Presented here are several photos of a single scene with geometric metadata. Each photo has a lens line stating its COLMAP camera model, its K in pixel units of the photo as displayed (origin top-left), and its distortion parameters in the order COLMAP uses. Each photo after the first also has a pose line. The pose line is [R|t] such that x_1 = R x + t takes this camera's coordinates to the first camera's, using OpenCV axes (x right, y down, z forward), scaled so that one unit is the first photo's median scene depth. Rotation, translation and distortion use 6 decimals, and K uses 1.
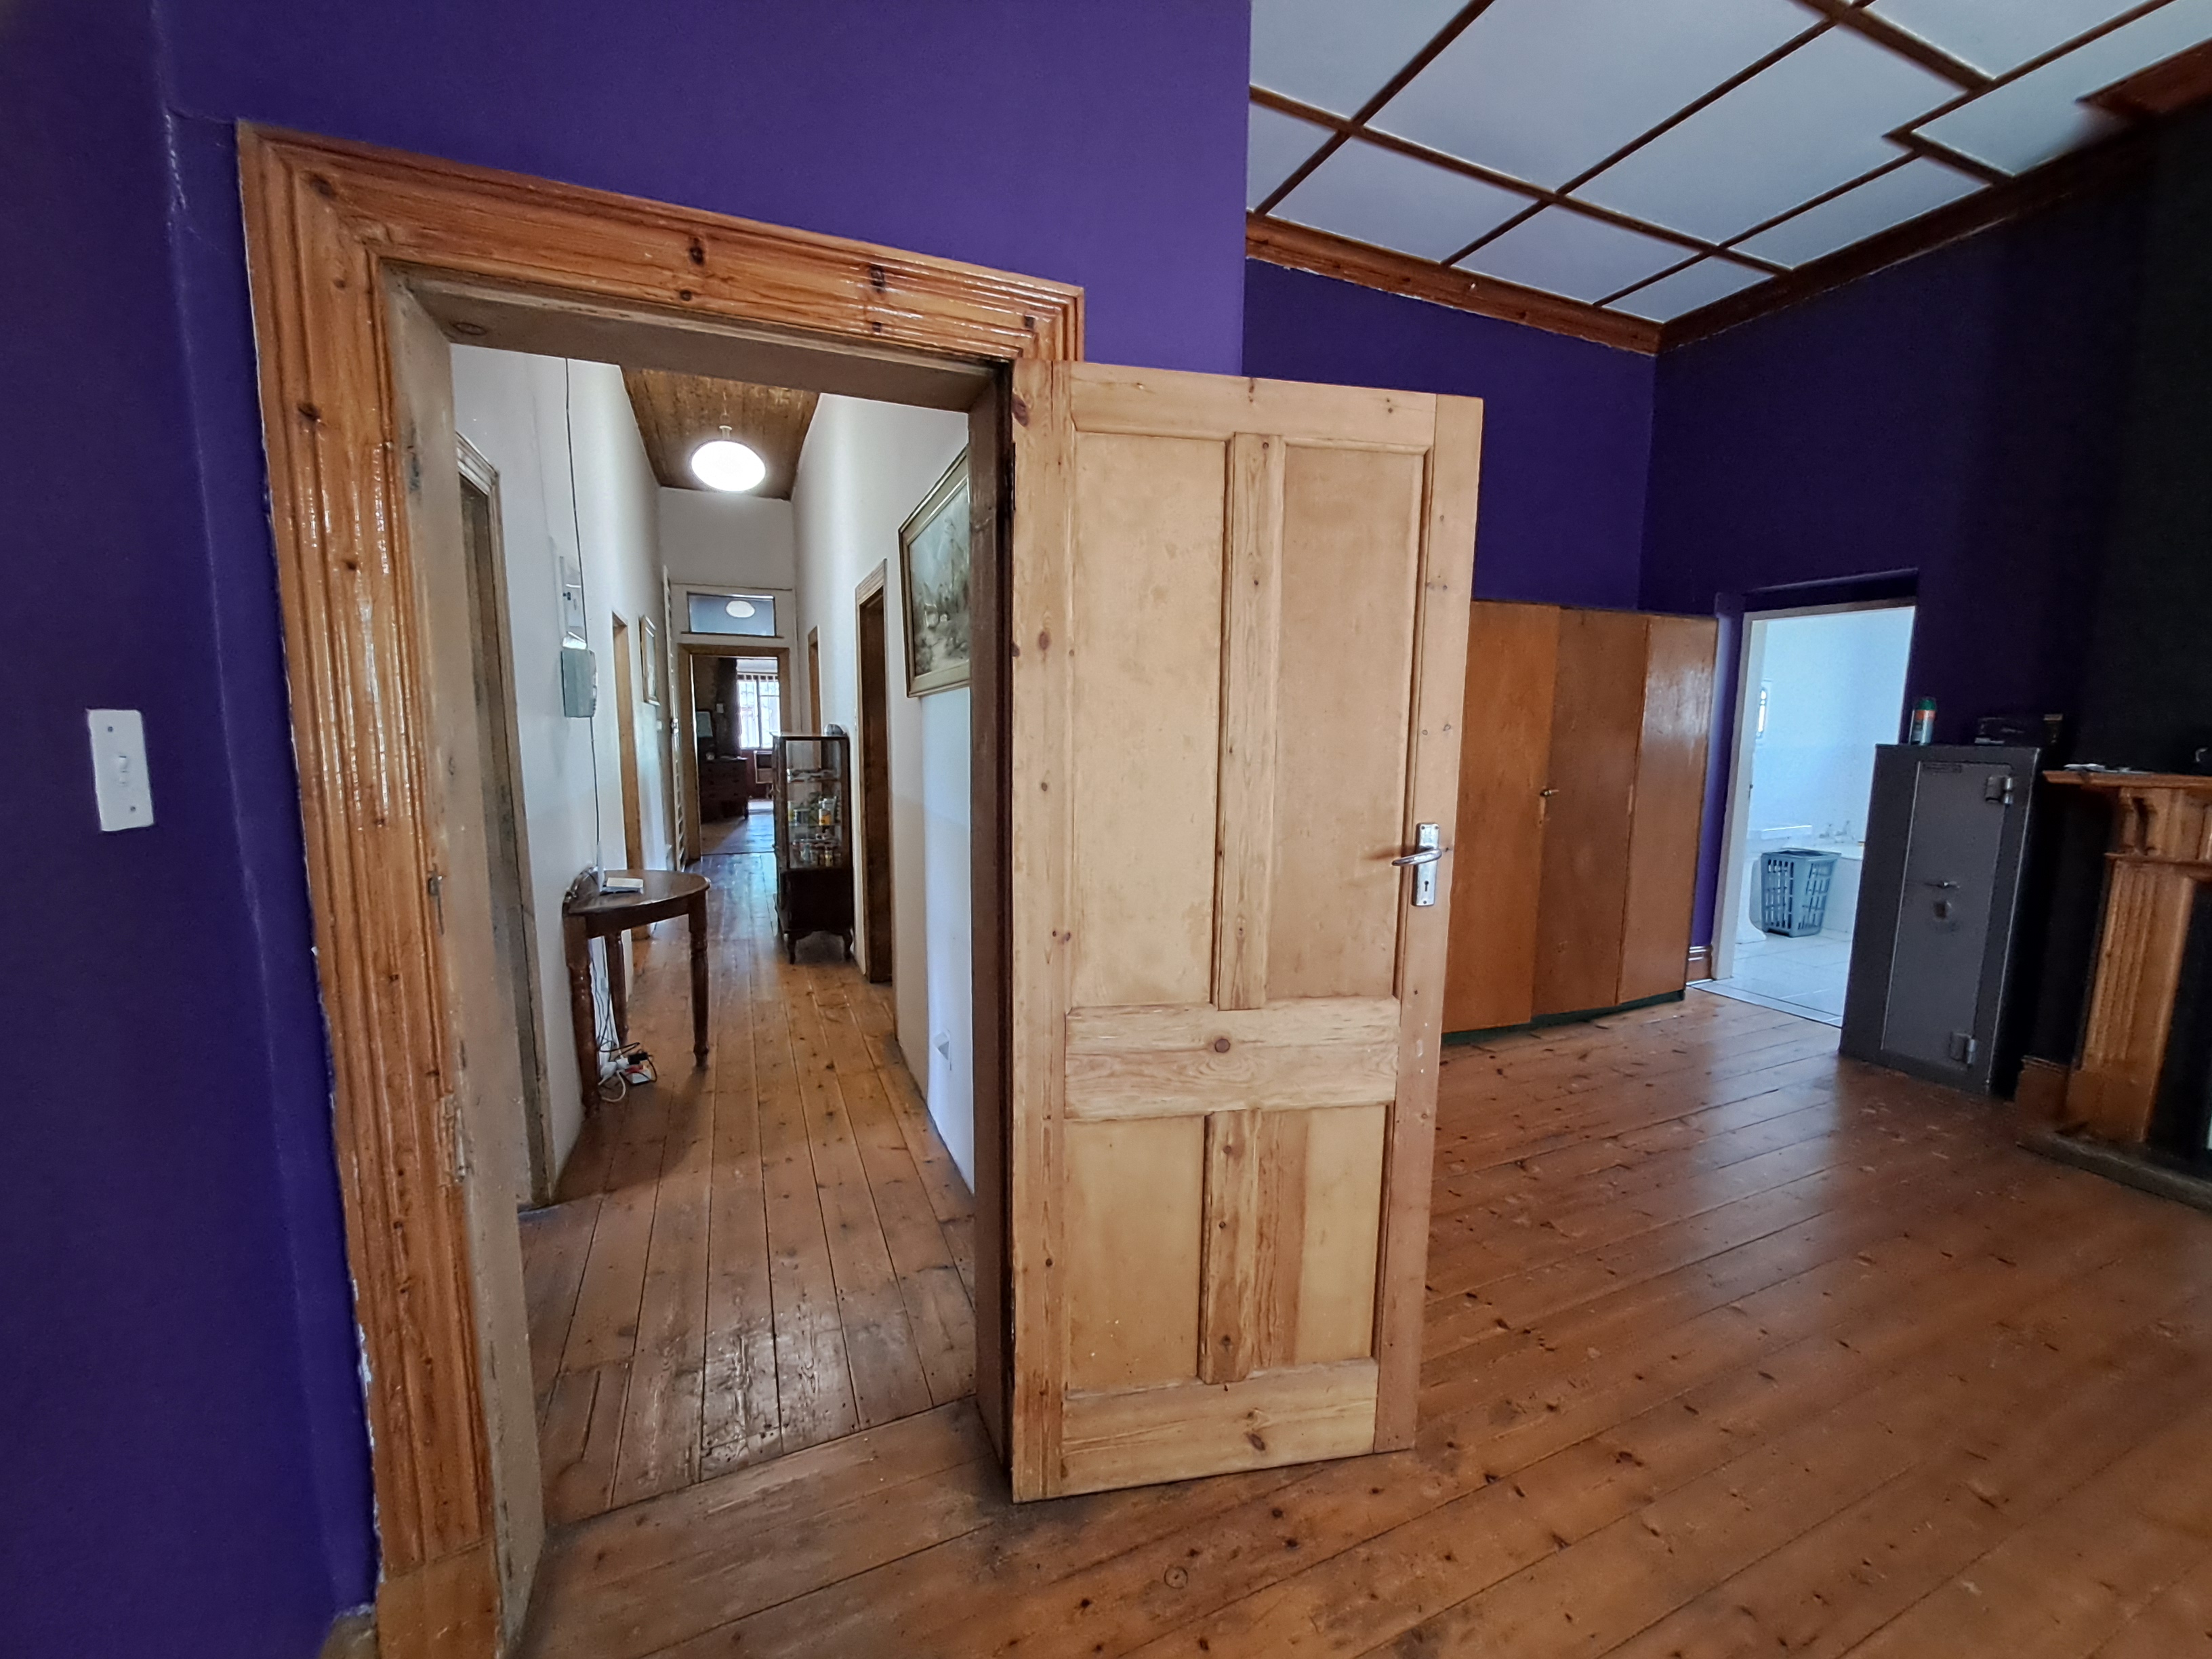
lens RADIAL K [[876.0, 0, 1114.4], [0, 876.0, 832.2], [0, 0, 1]] dist [-0.005022, 0.002956]
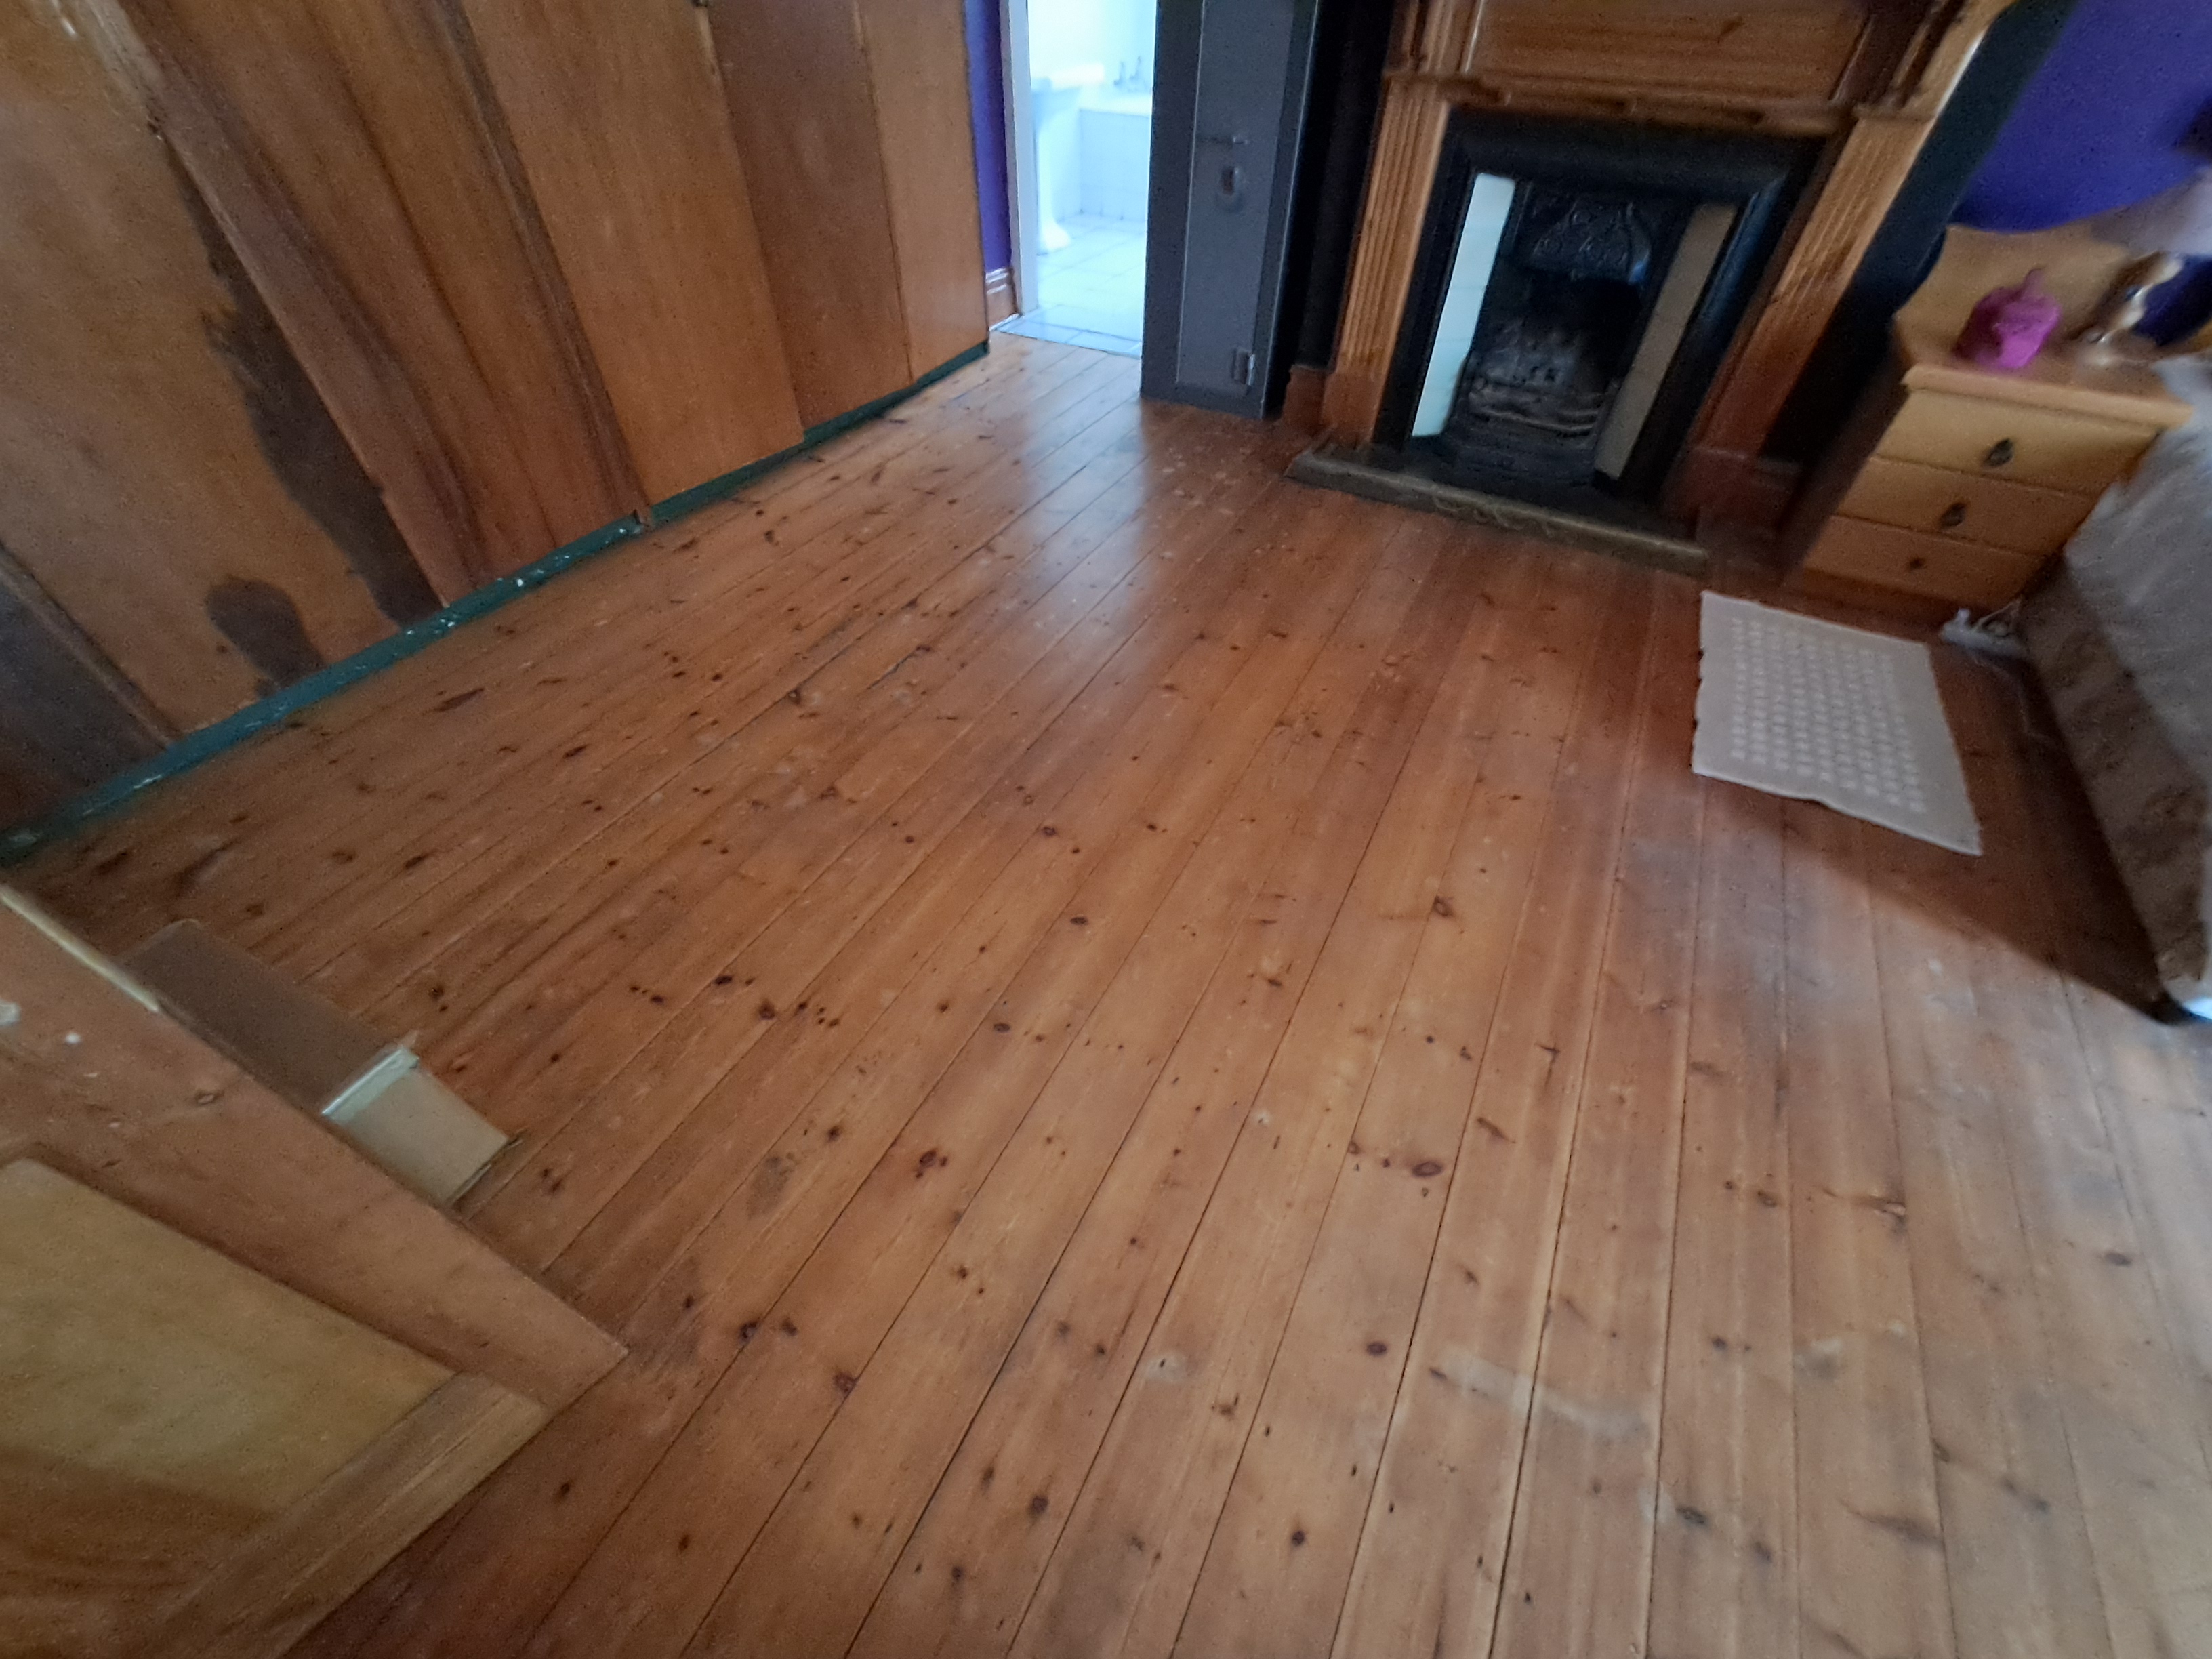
lens RADIAL K [[876.0, 0, 1117.1], [0, 876.0, 820.4], [0, 0, 1]] dist [-0.005022, 0.002956]
pose [[0.780248, -0.439902, 0.444634, 0.255450], [0.067207, 0.765728, 0.639644, 0.018479], [-0.621850, -0.469198, 0.627021, 0.289097]]
